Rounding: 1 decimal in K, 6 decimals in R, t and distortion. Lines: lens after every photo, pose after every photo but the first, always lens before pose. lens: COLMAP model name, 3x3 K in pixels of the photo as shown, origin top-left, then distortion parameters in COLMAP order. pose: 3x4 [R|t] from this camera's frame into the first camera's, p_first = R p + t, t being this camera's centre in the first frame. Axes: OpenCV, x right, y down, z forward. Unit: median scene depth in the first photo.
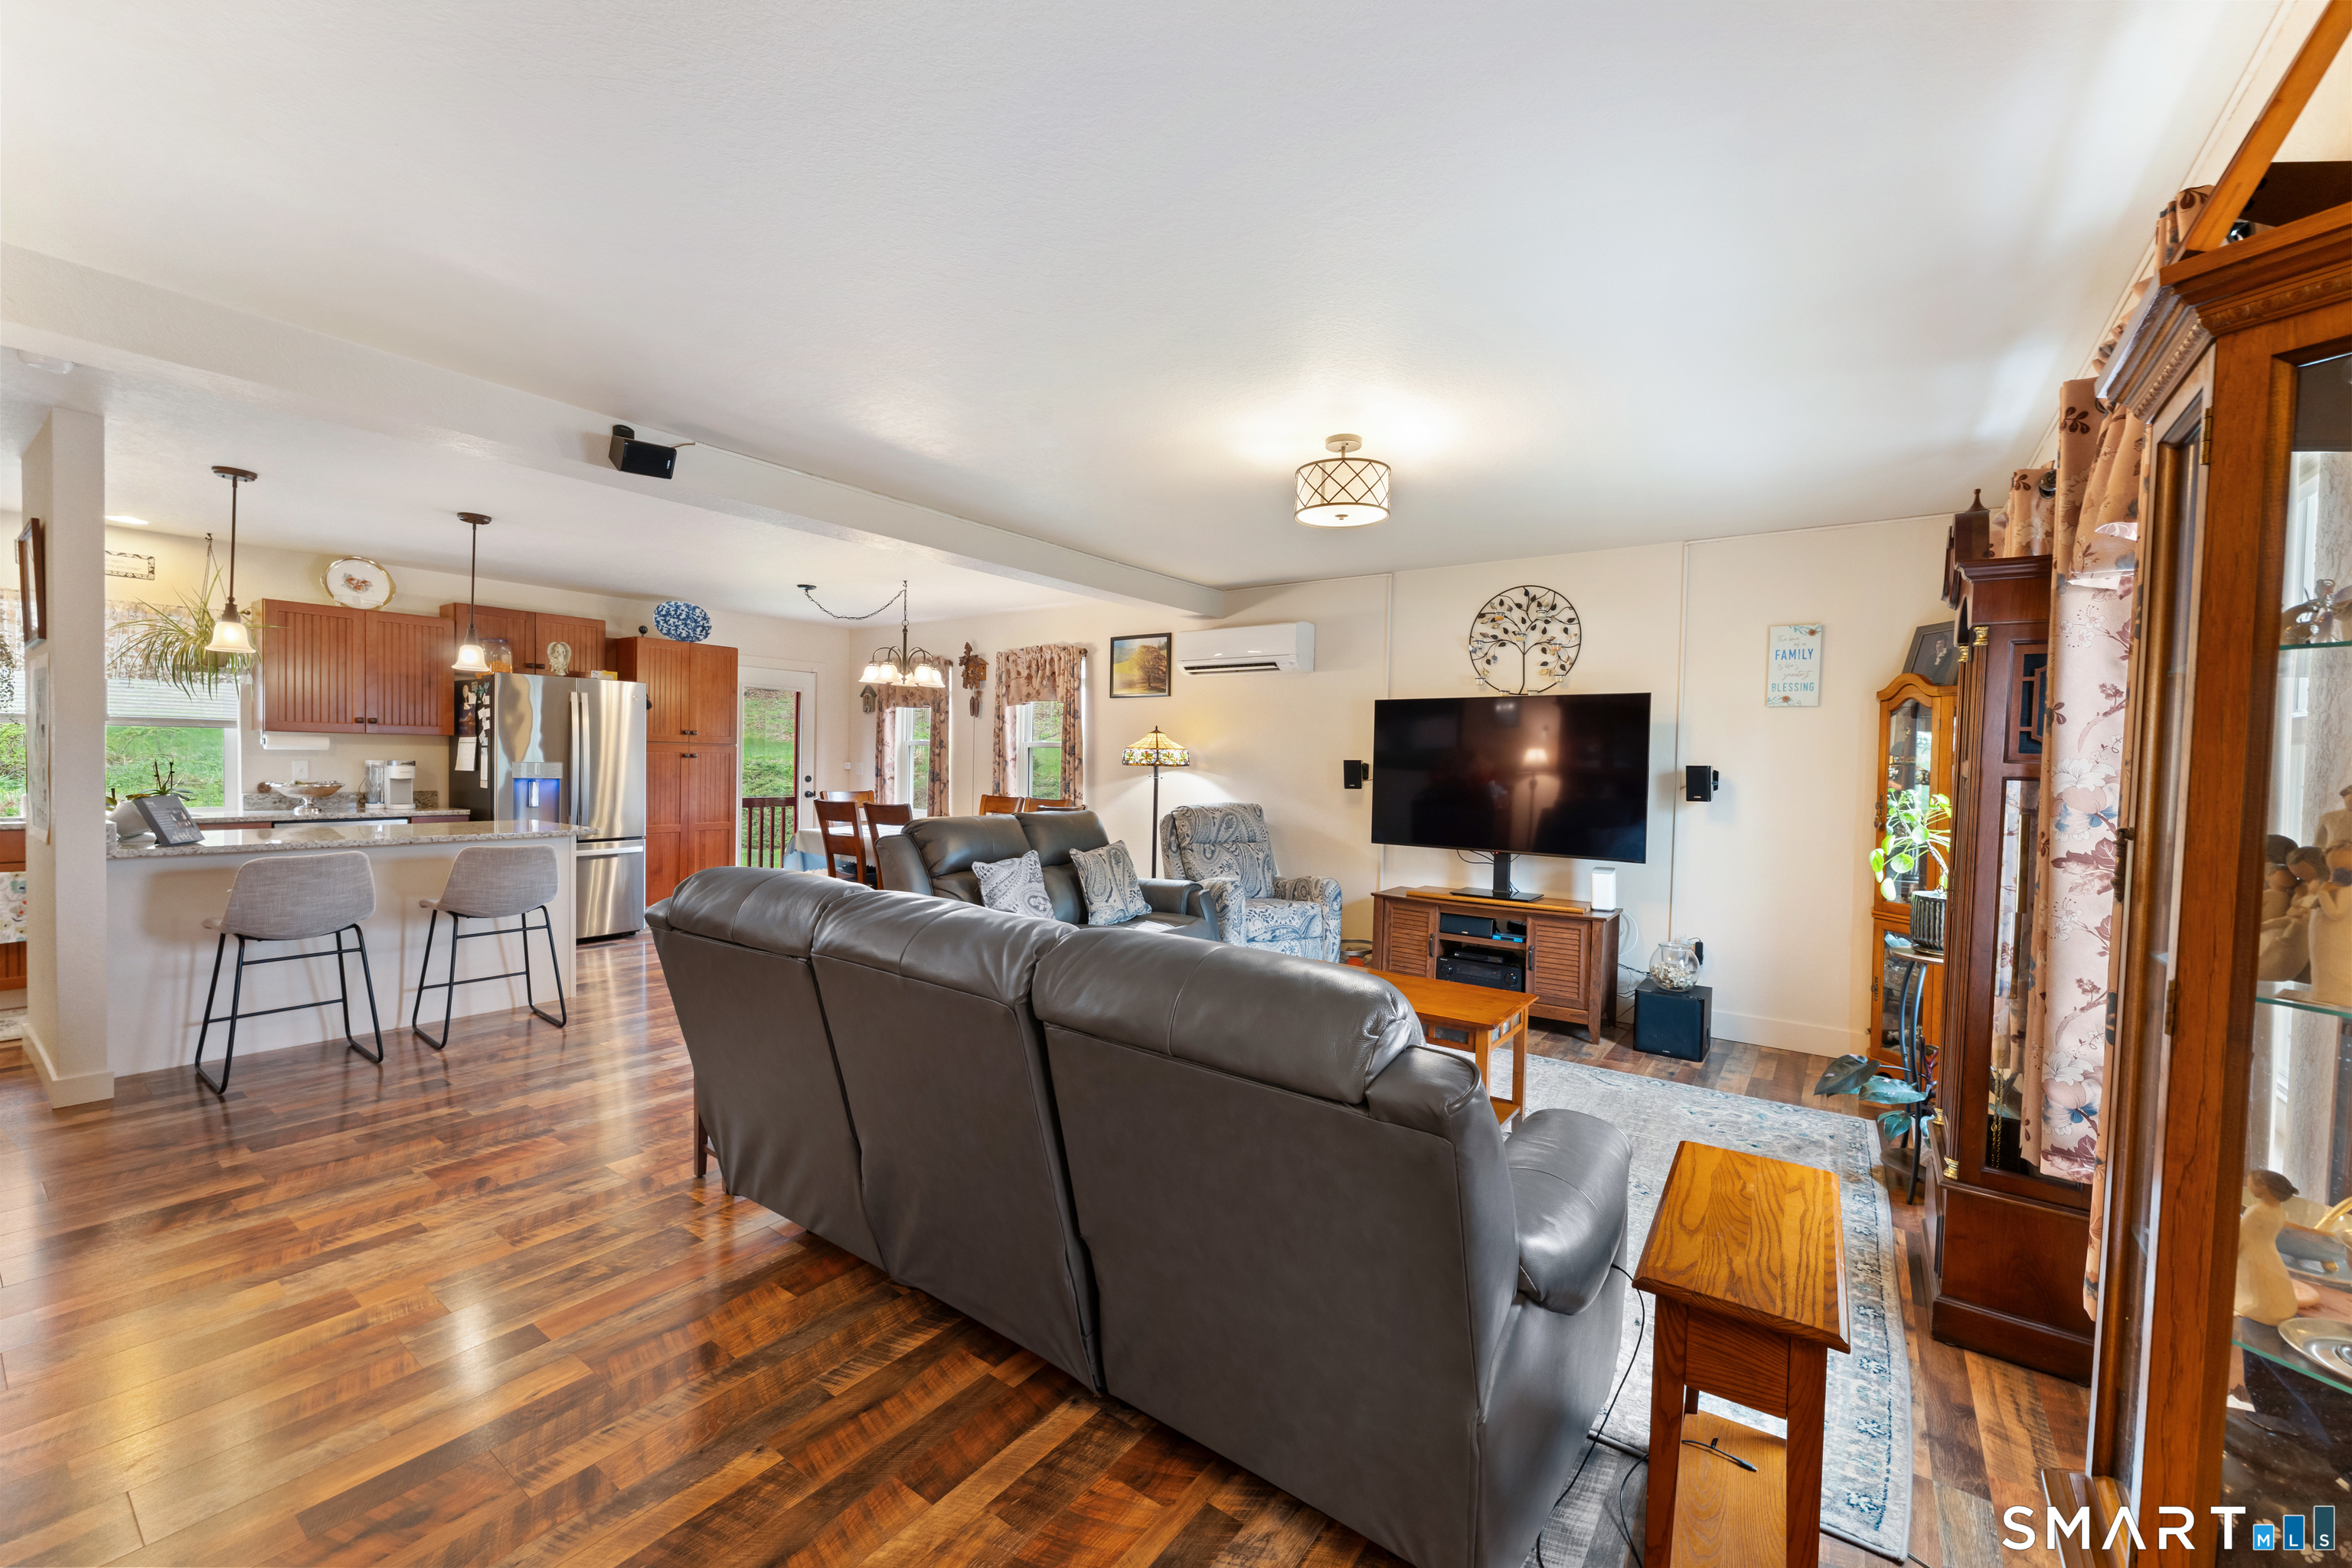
lens RADIAL K [[954.3, 0, 1174.7], [0, 954.3, 773.1], [0, 0, 1]] dist [-0.004265, 0.000233]
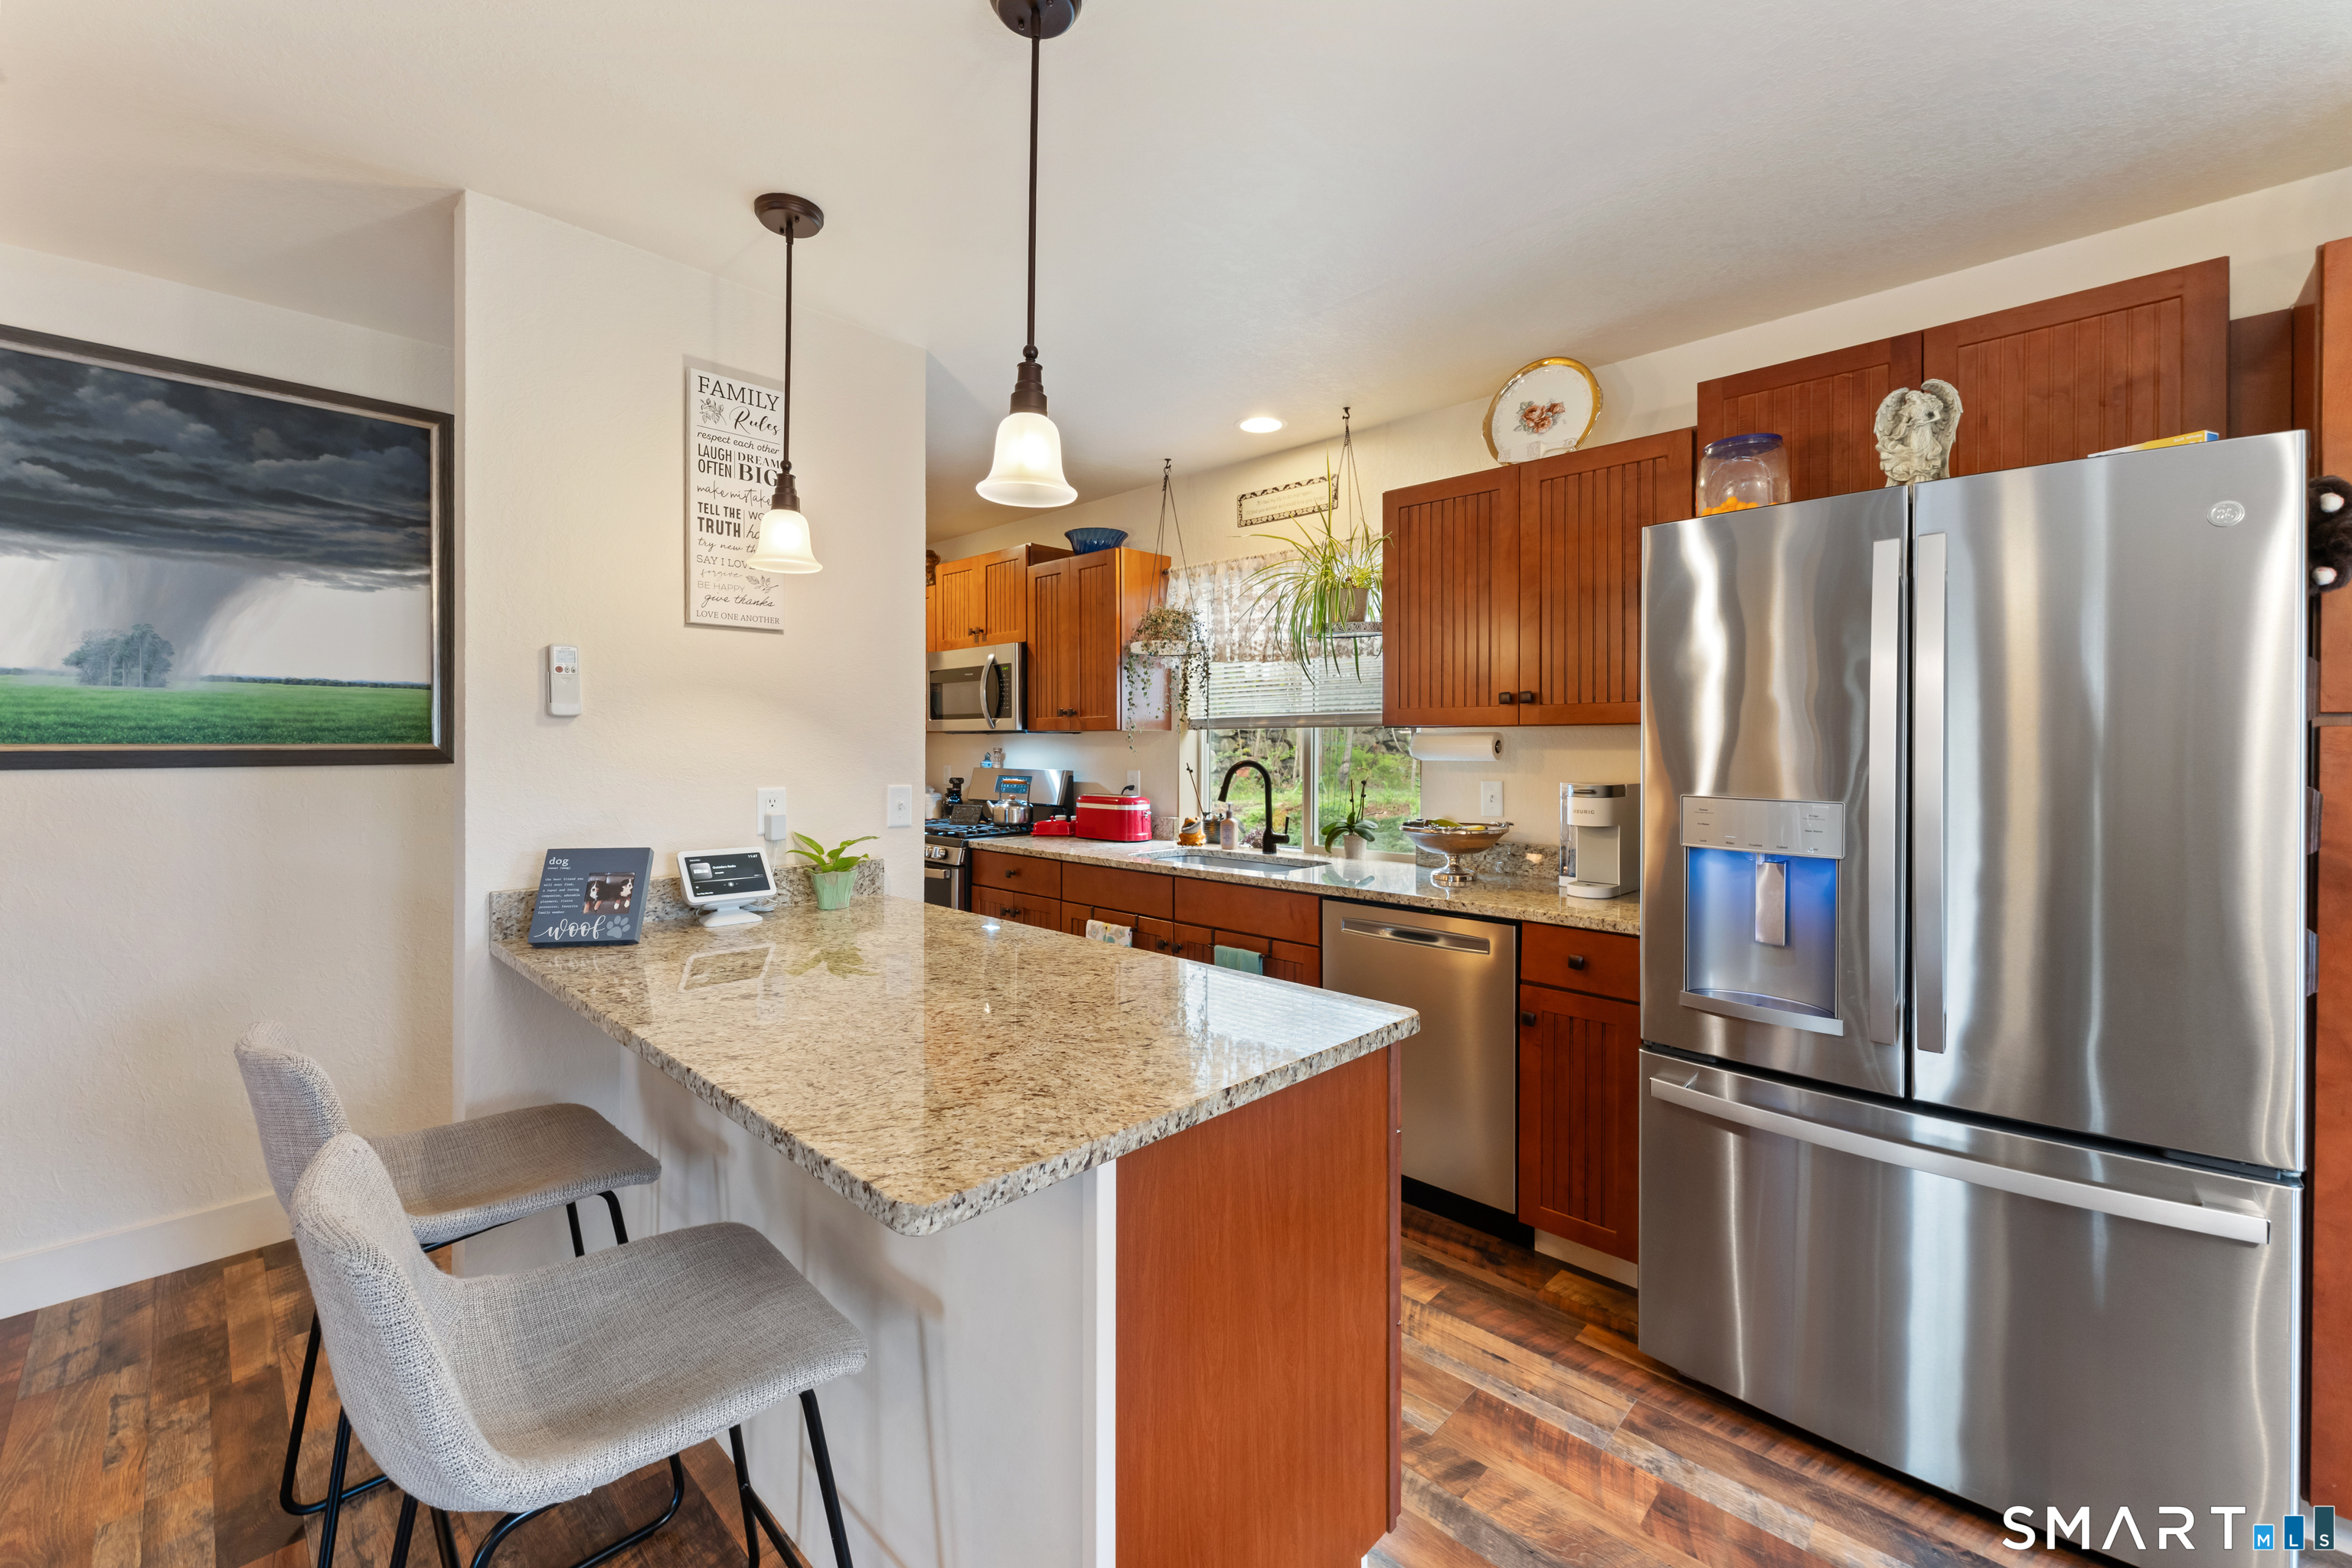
lens RADIAL K [[954.3, 0, 1162.2], [0, 954.3, 742.7], [0, 0, 1]] dist [-0.004265, 0.000233]
pose [[-0.161327, -0.027018, -0.986531, -0.287685], [-0.029555, 0.999309, -0.022535, -0.013248], [0.986458, 0.025522, -0.162014, 0.724837]]
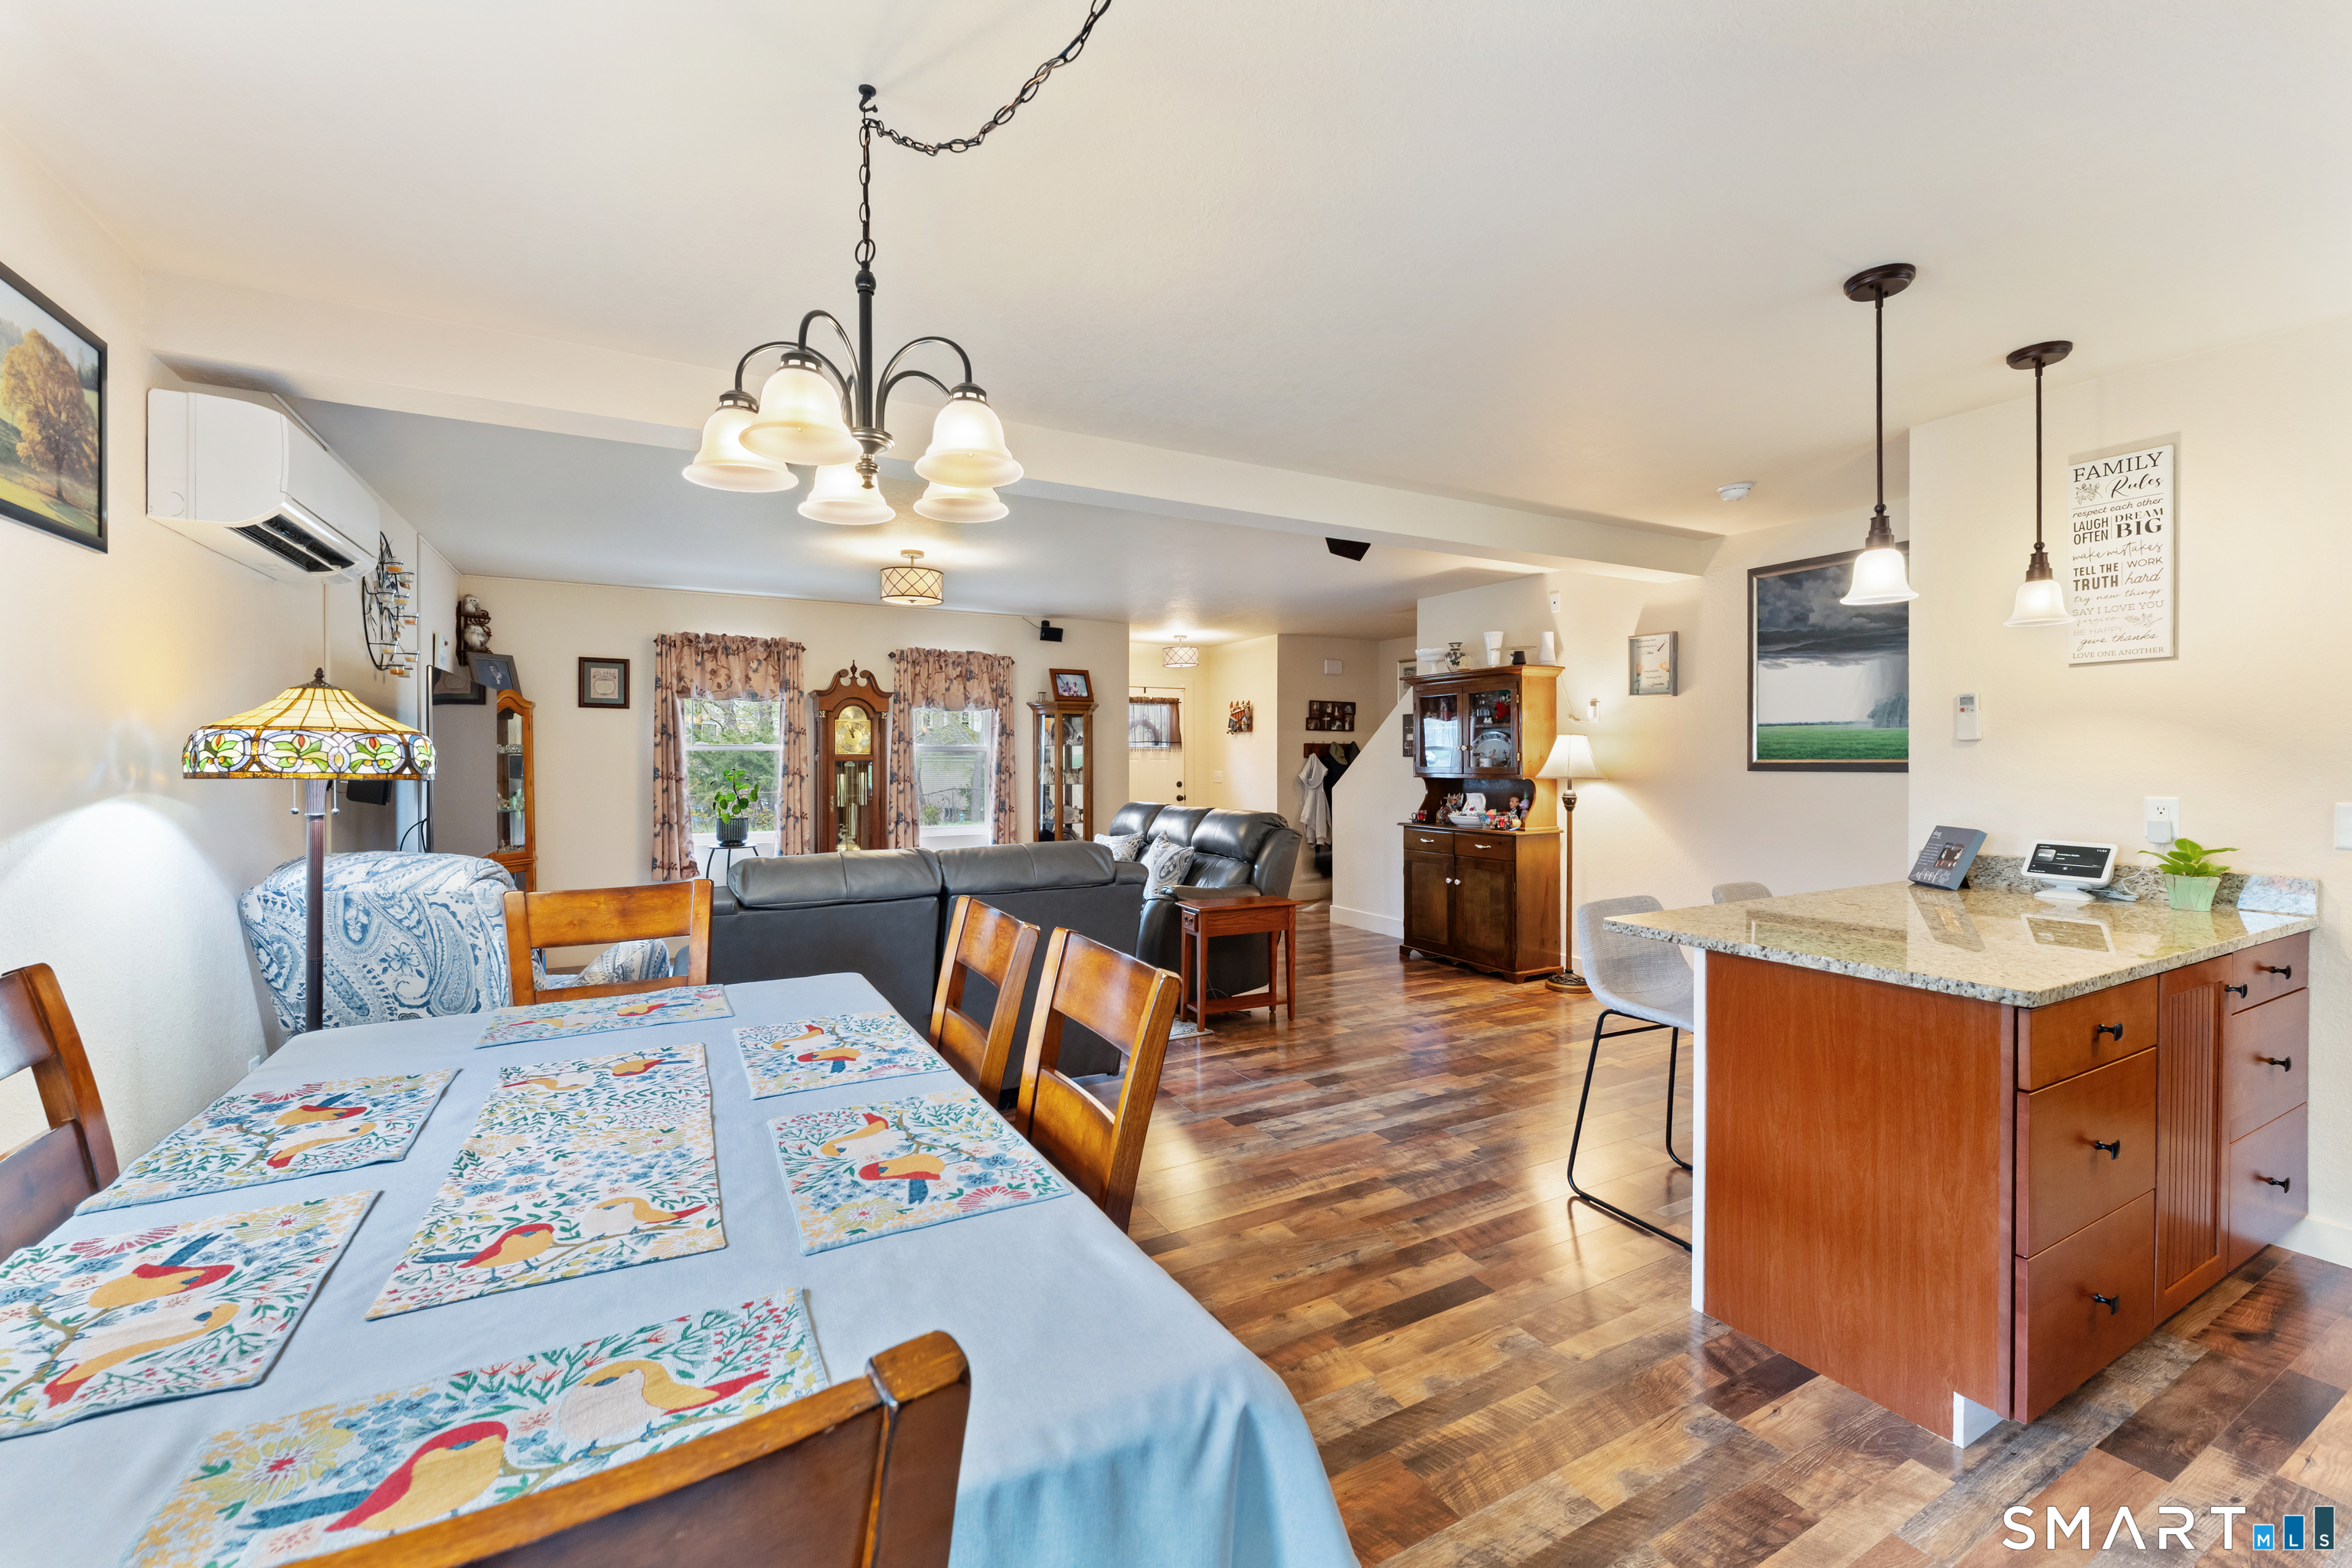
lens RADIAL K [[954.3, 0, 1178.3], [0, 954.3, 766.6], [0, 0, 1]] dist [-0.004265, 0.000233]
pose [[-0.899576, -0.029108, 0.435794, -1.397791], [-0.012506, 0.999084, 0.040915, -0.108686], [-0.436586, 0.031356, -0.899116, 3.667864]]
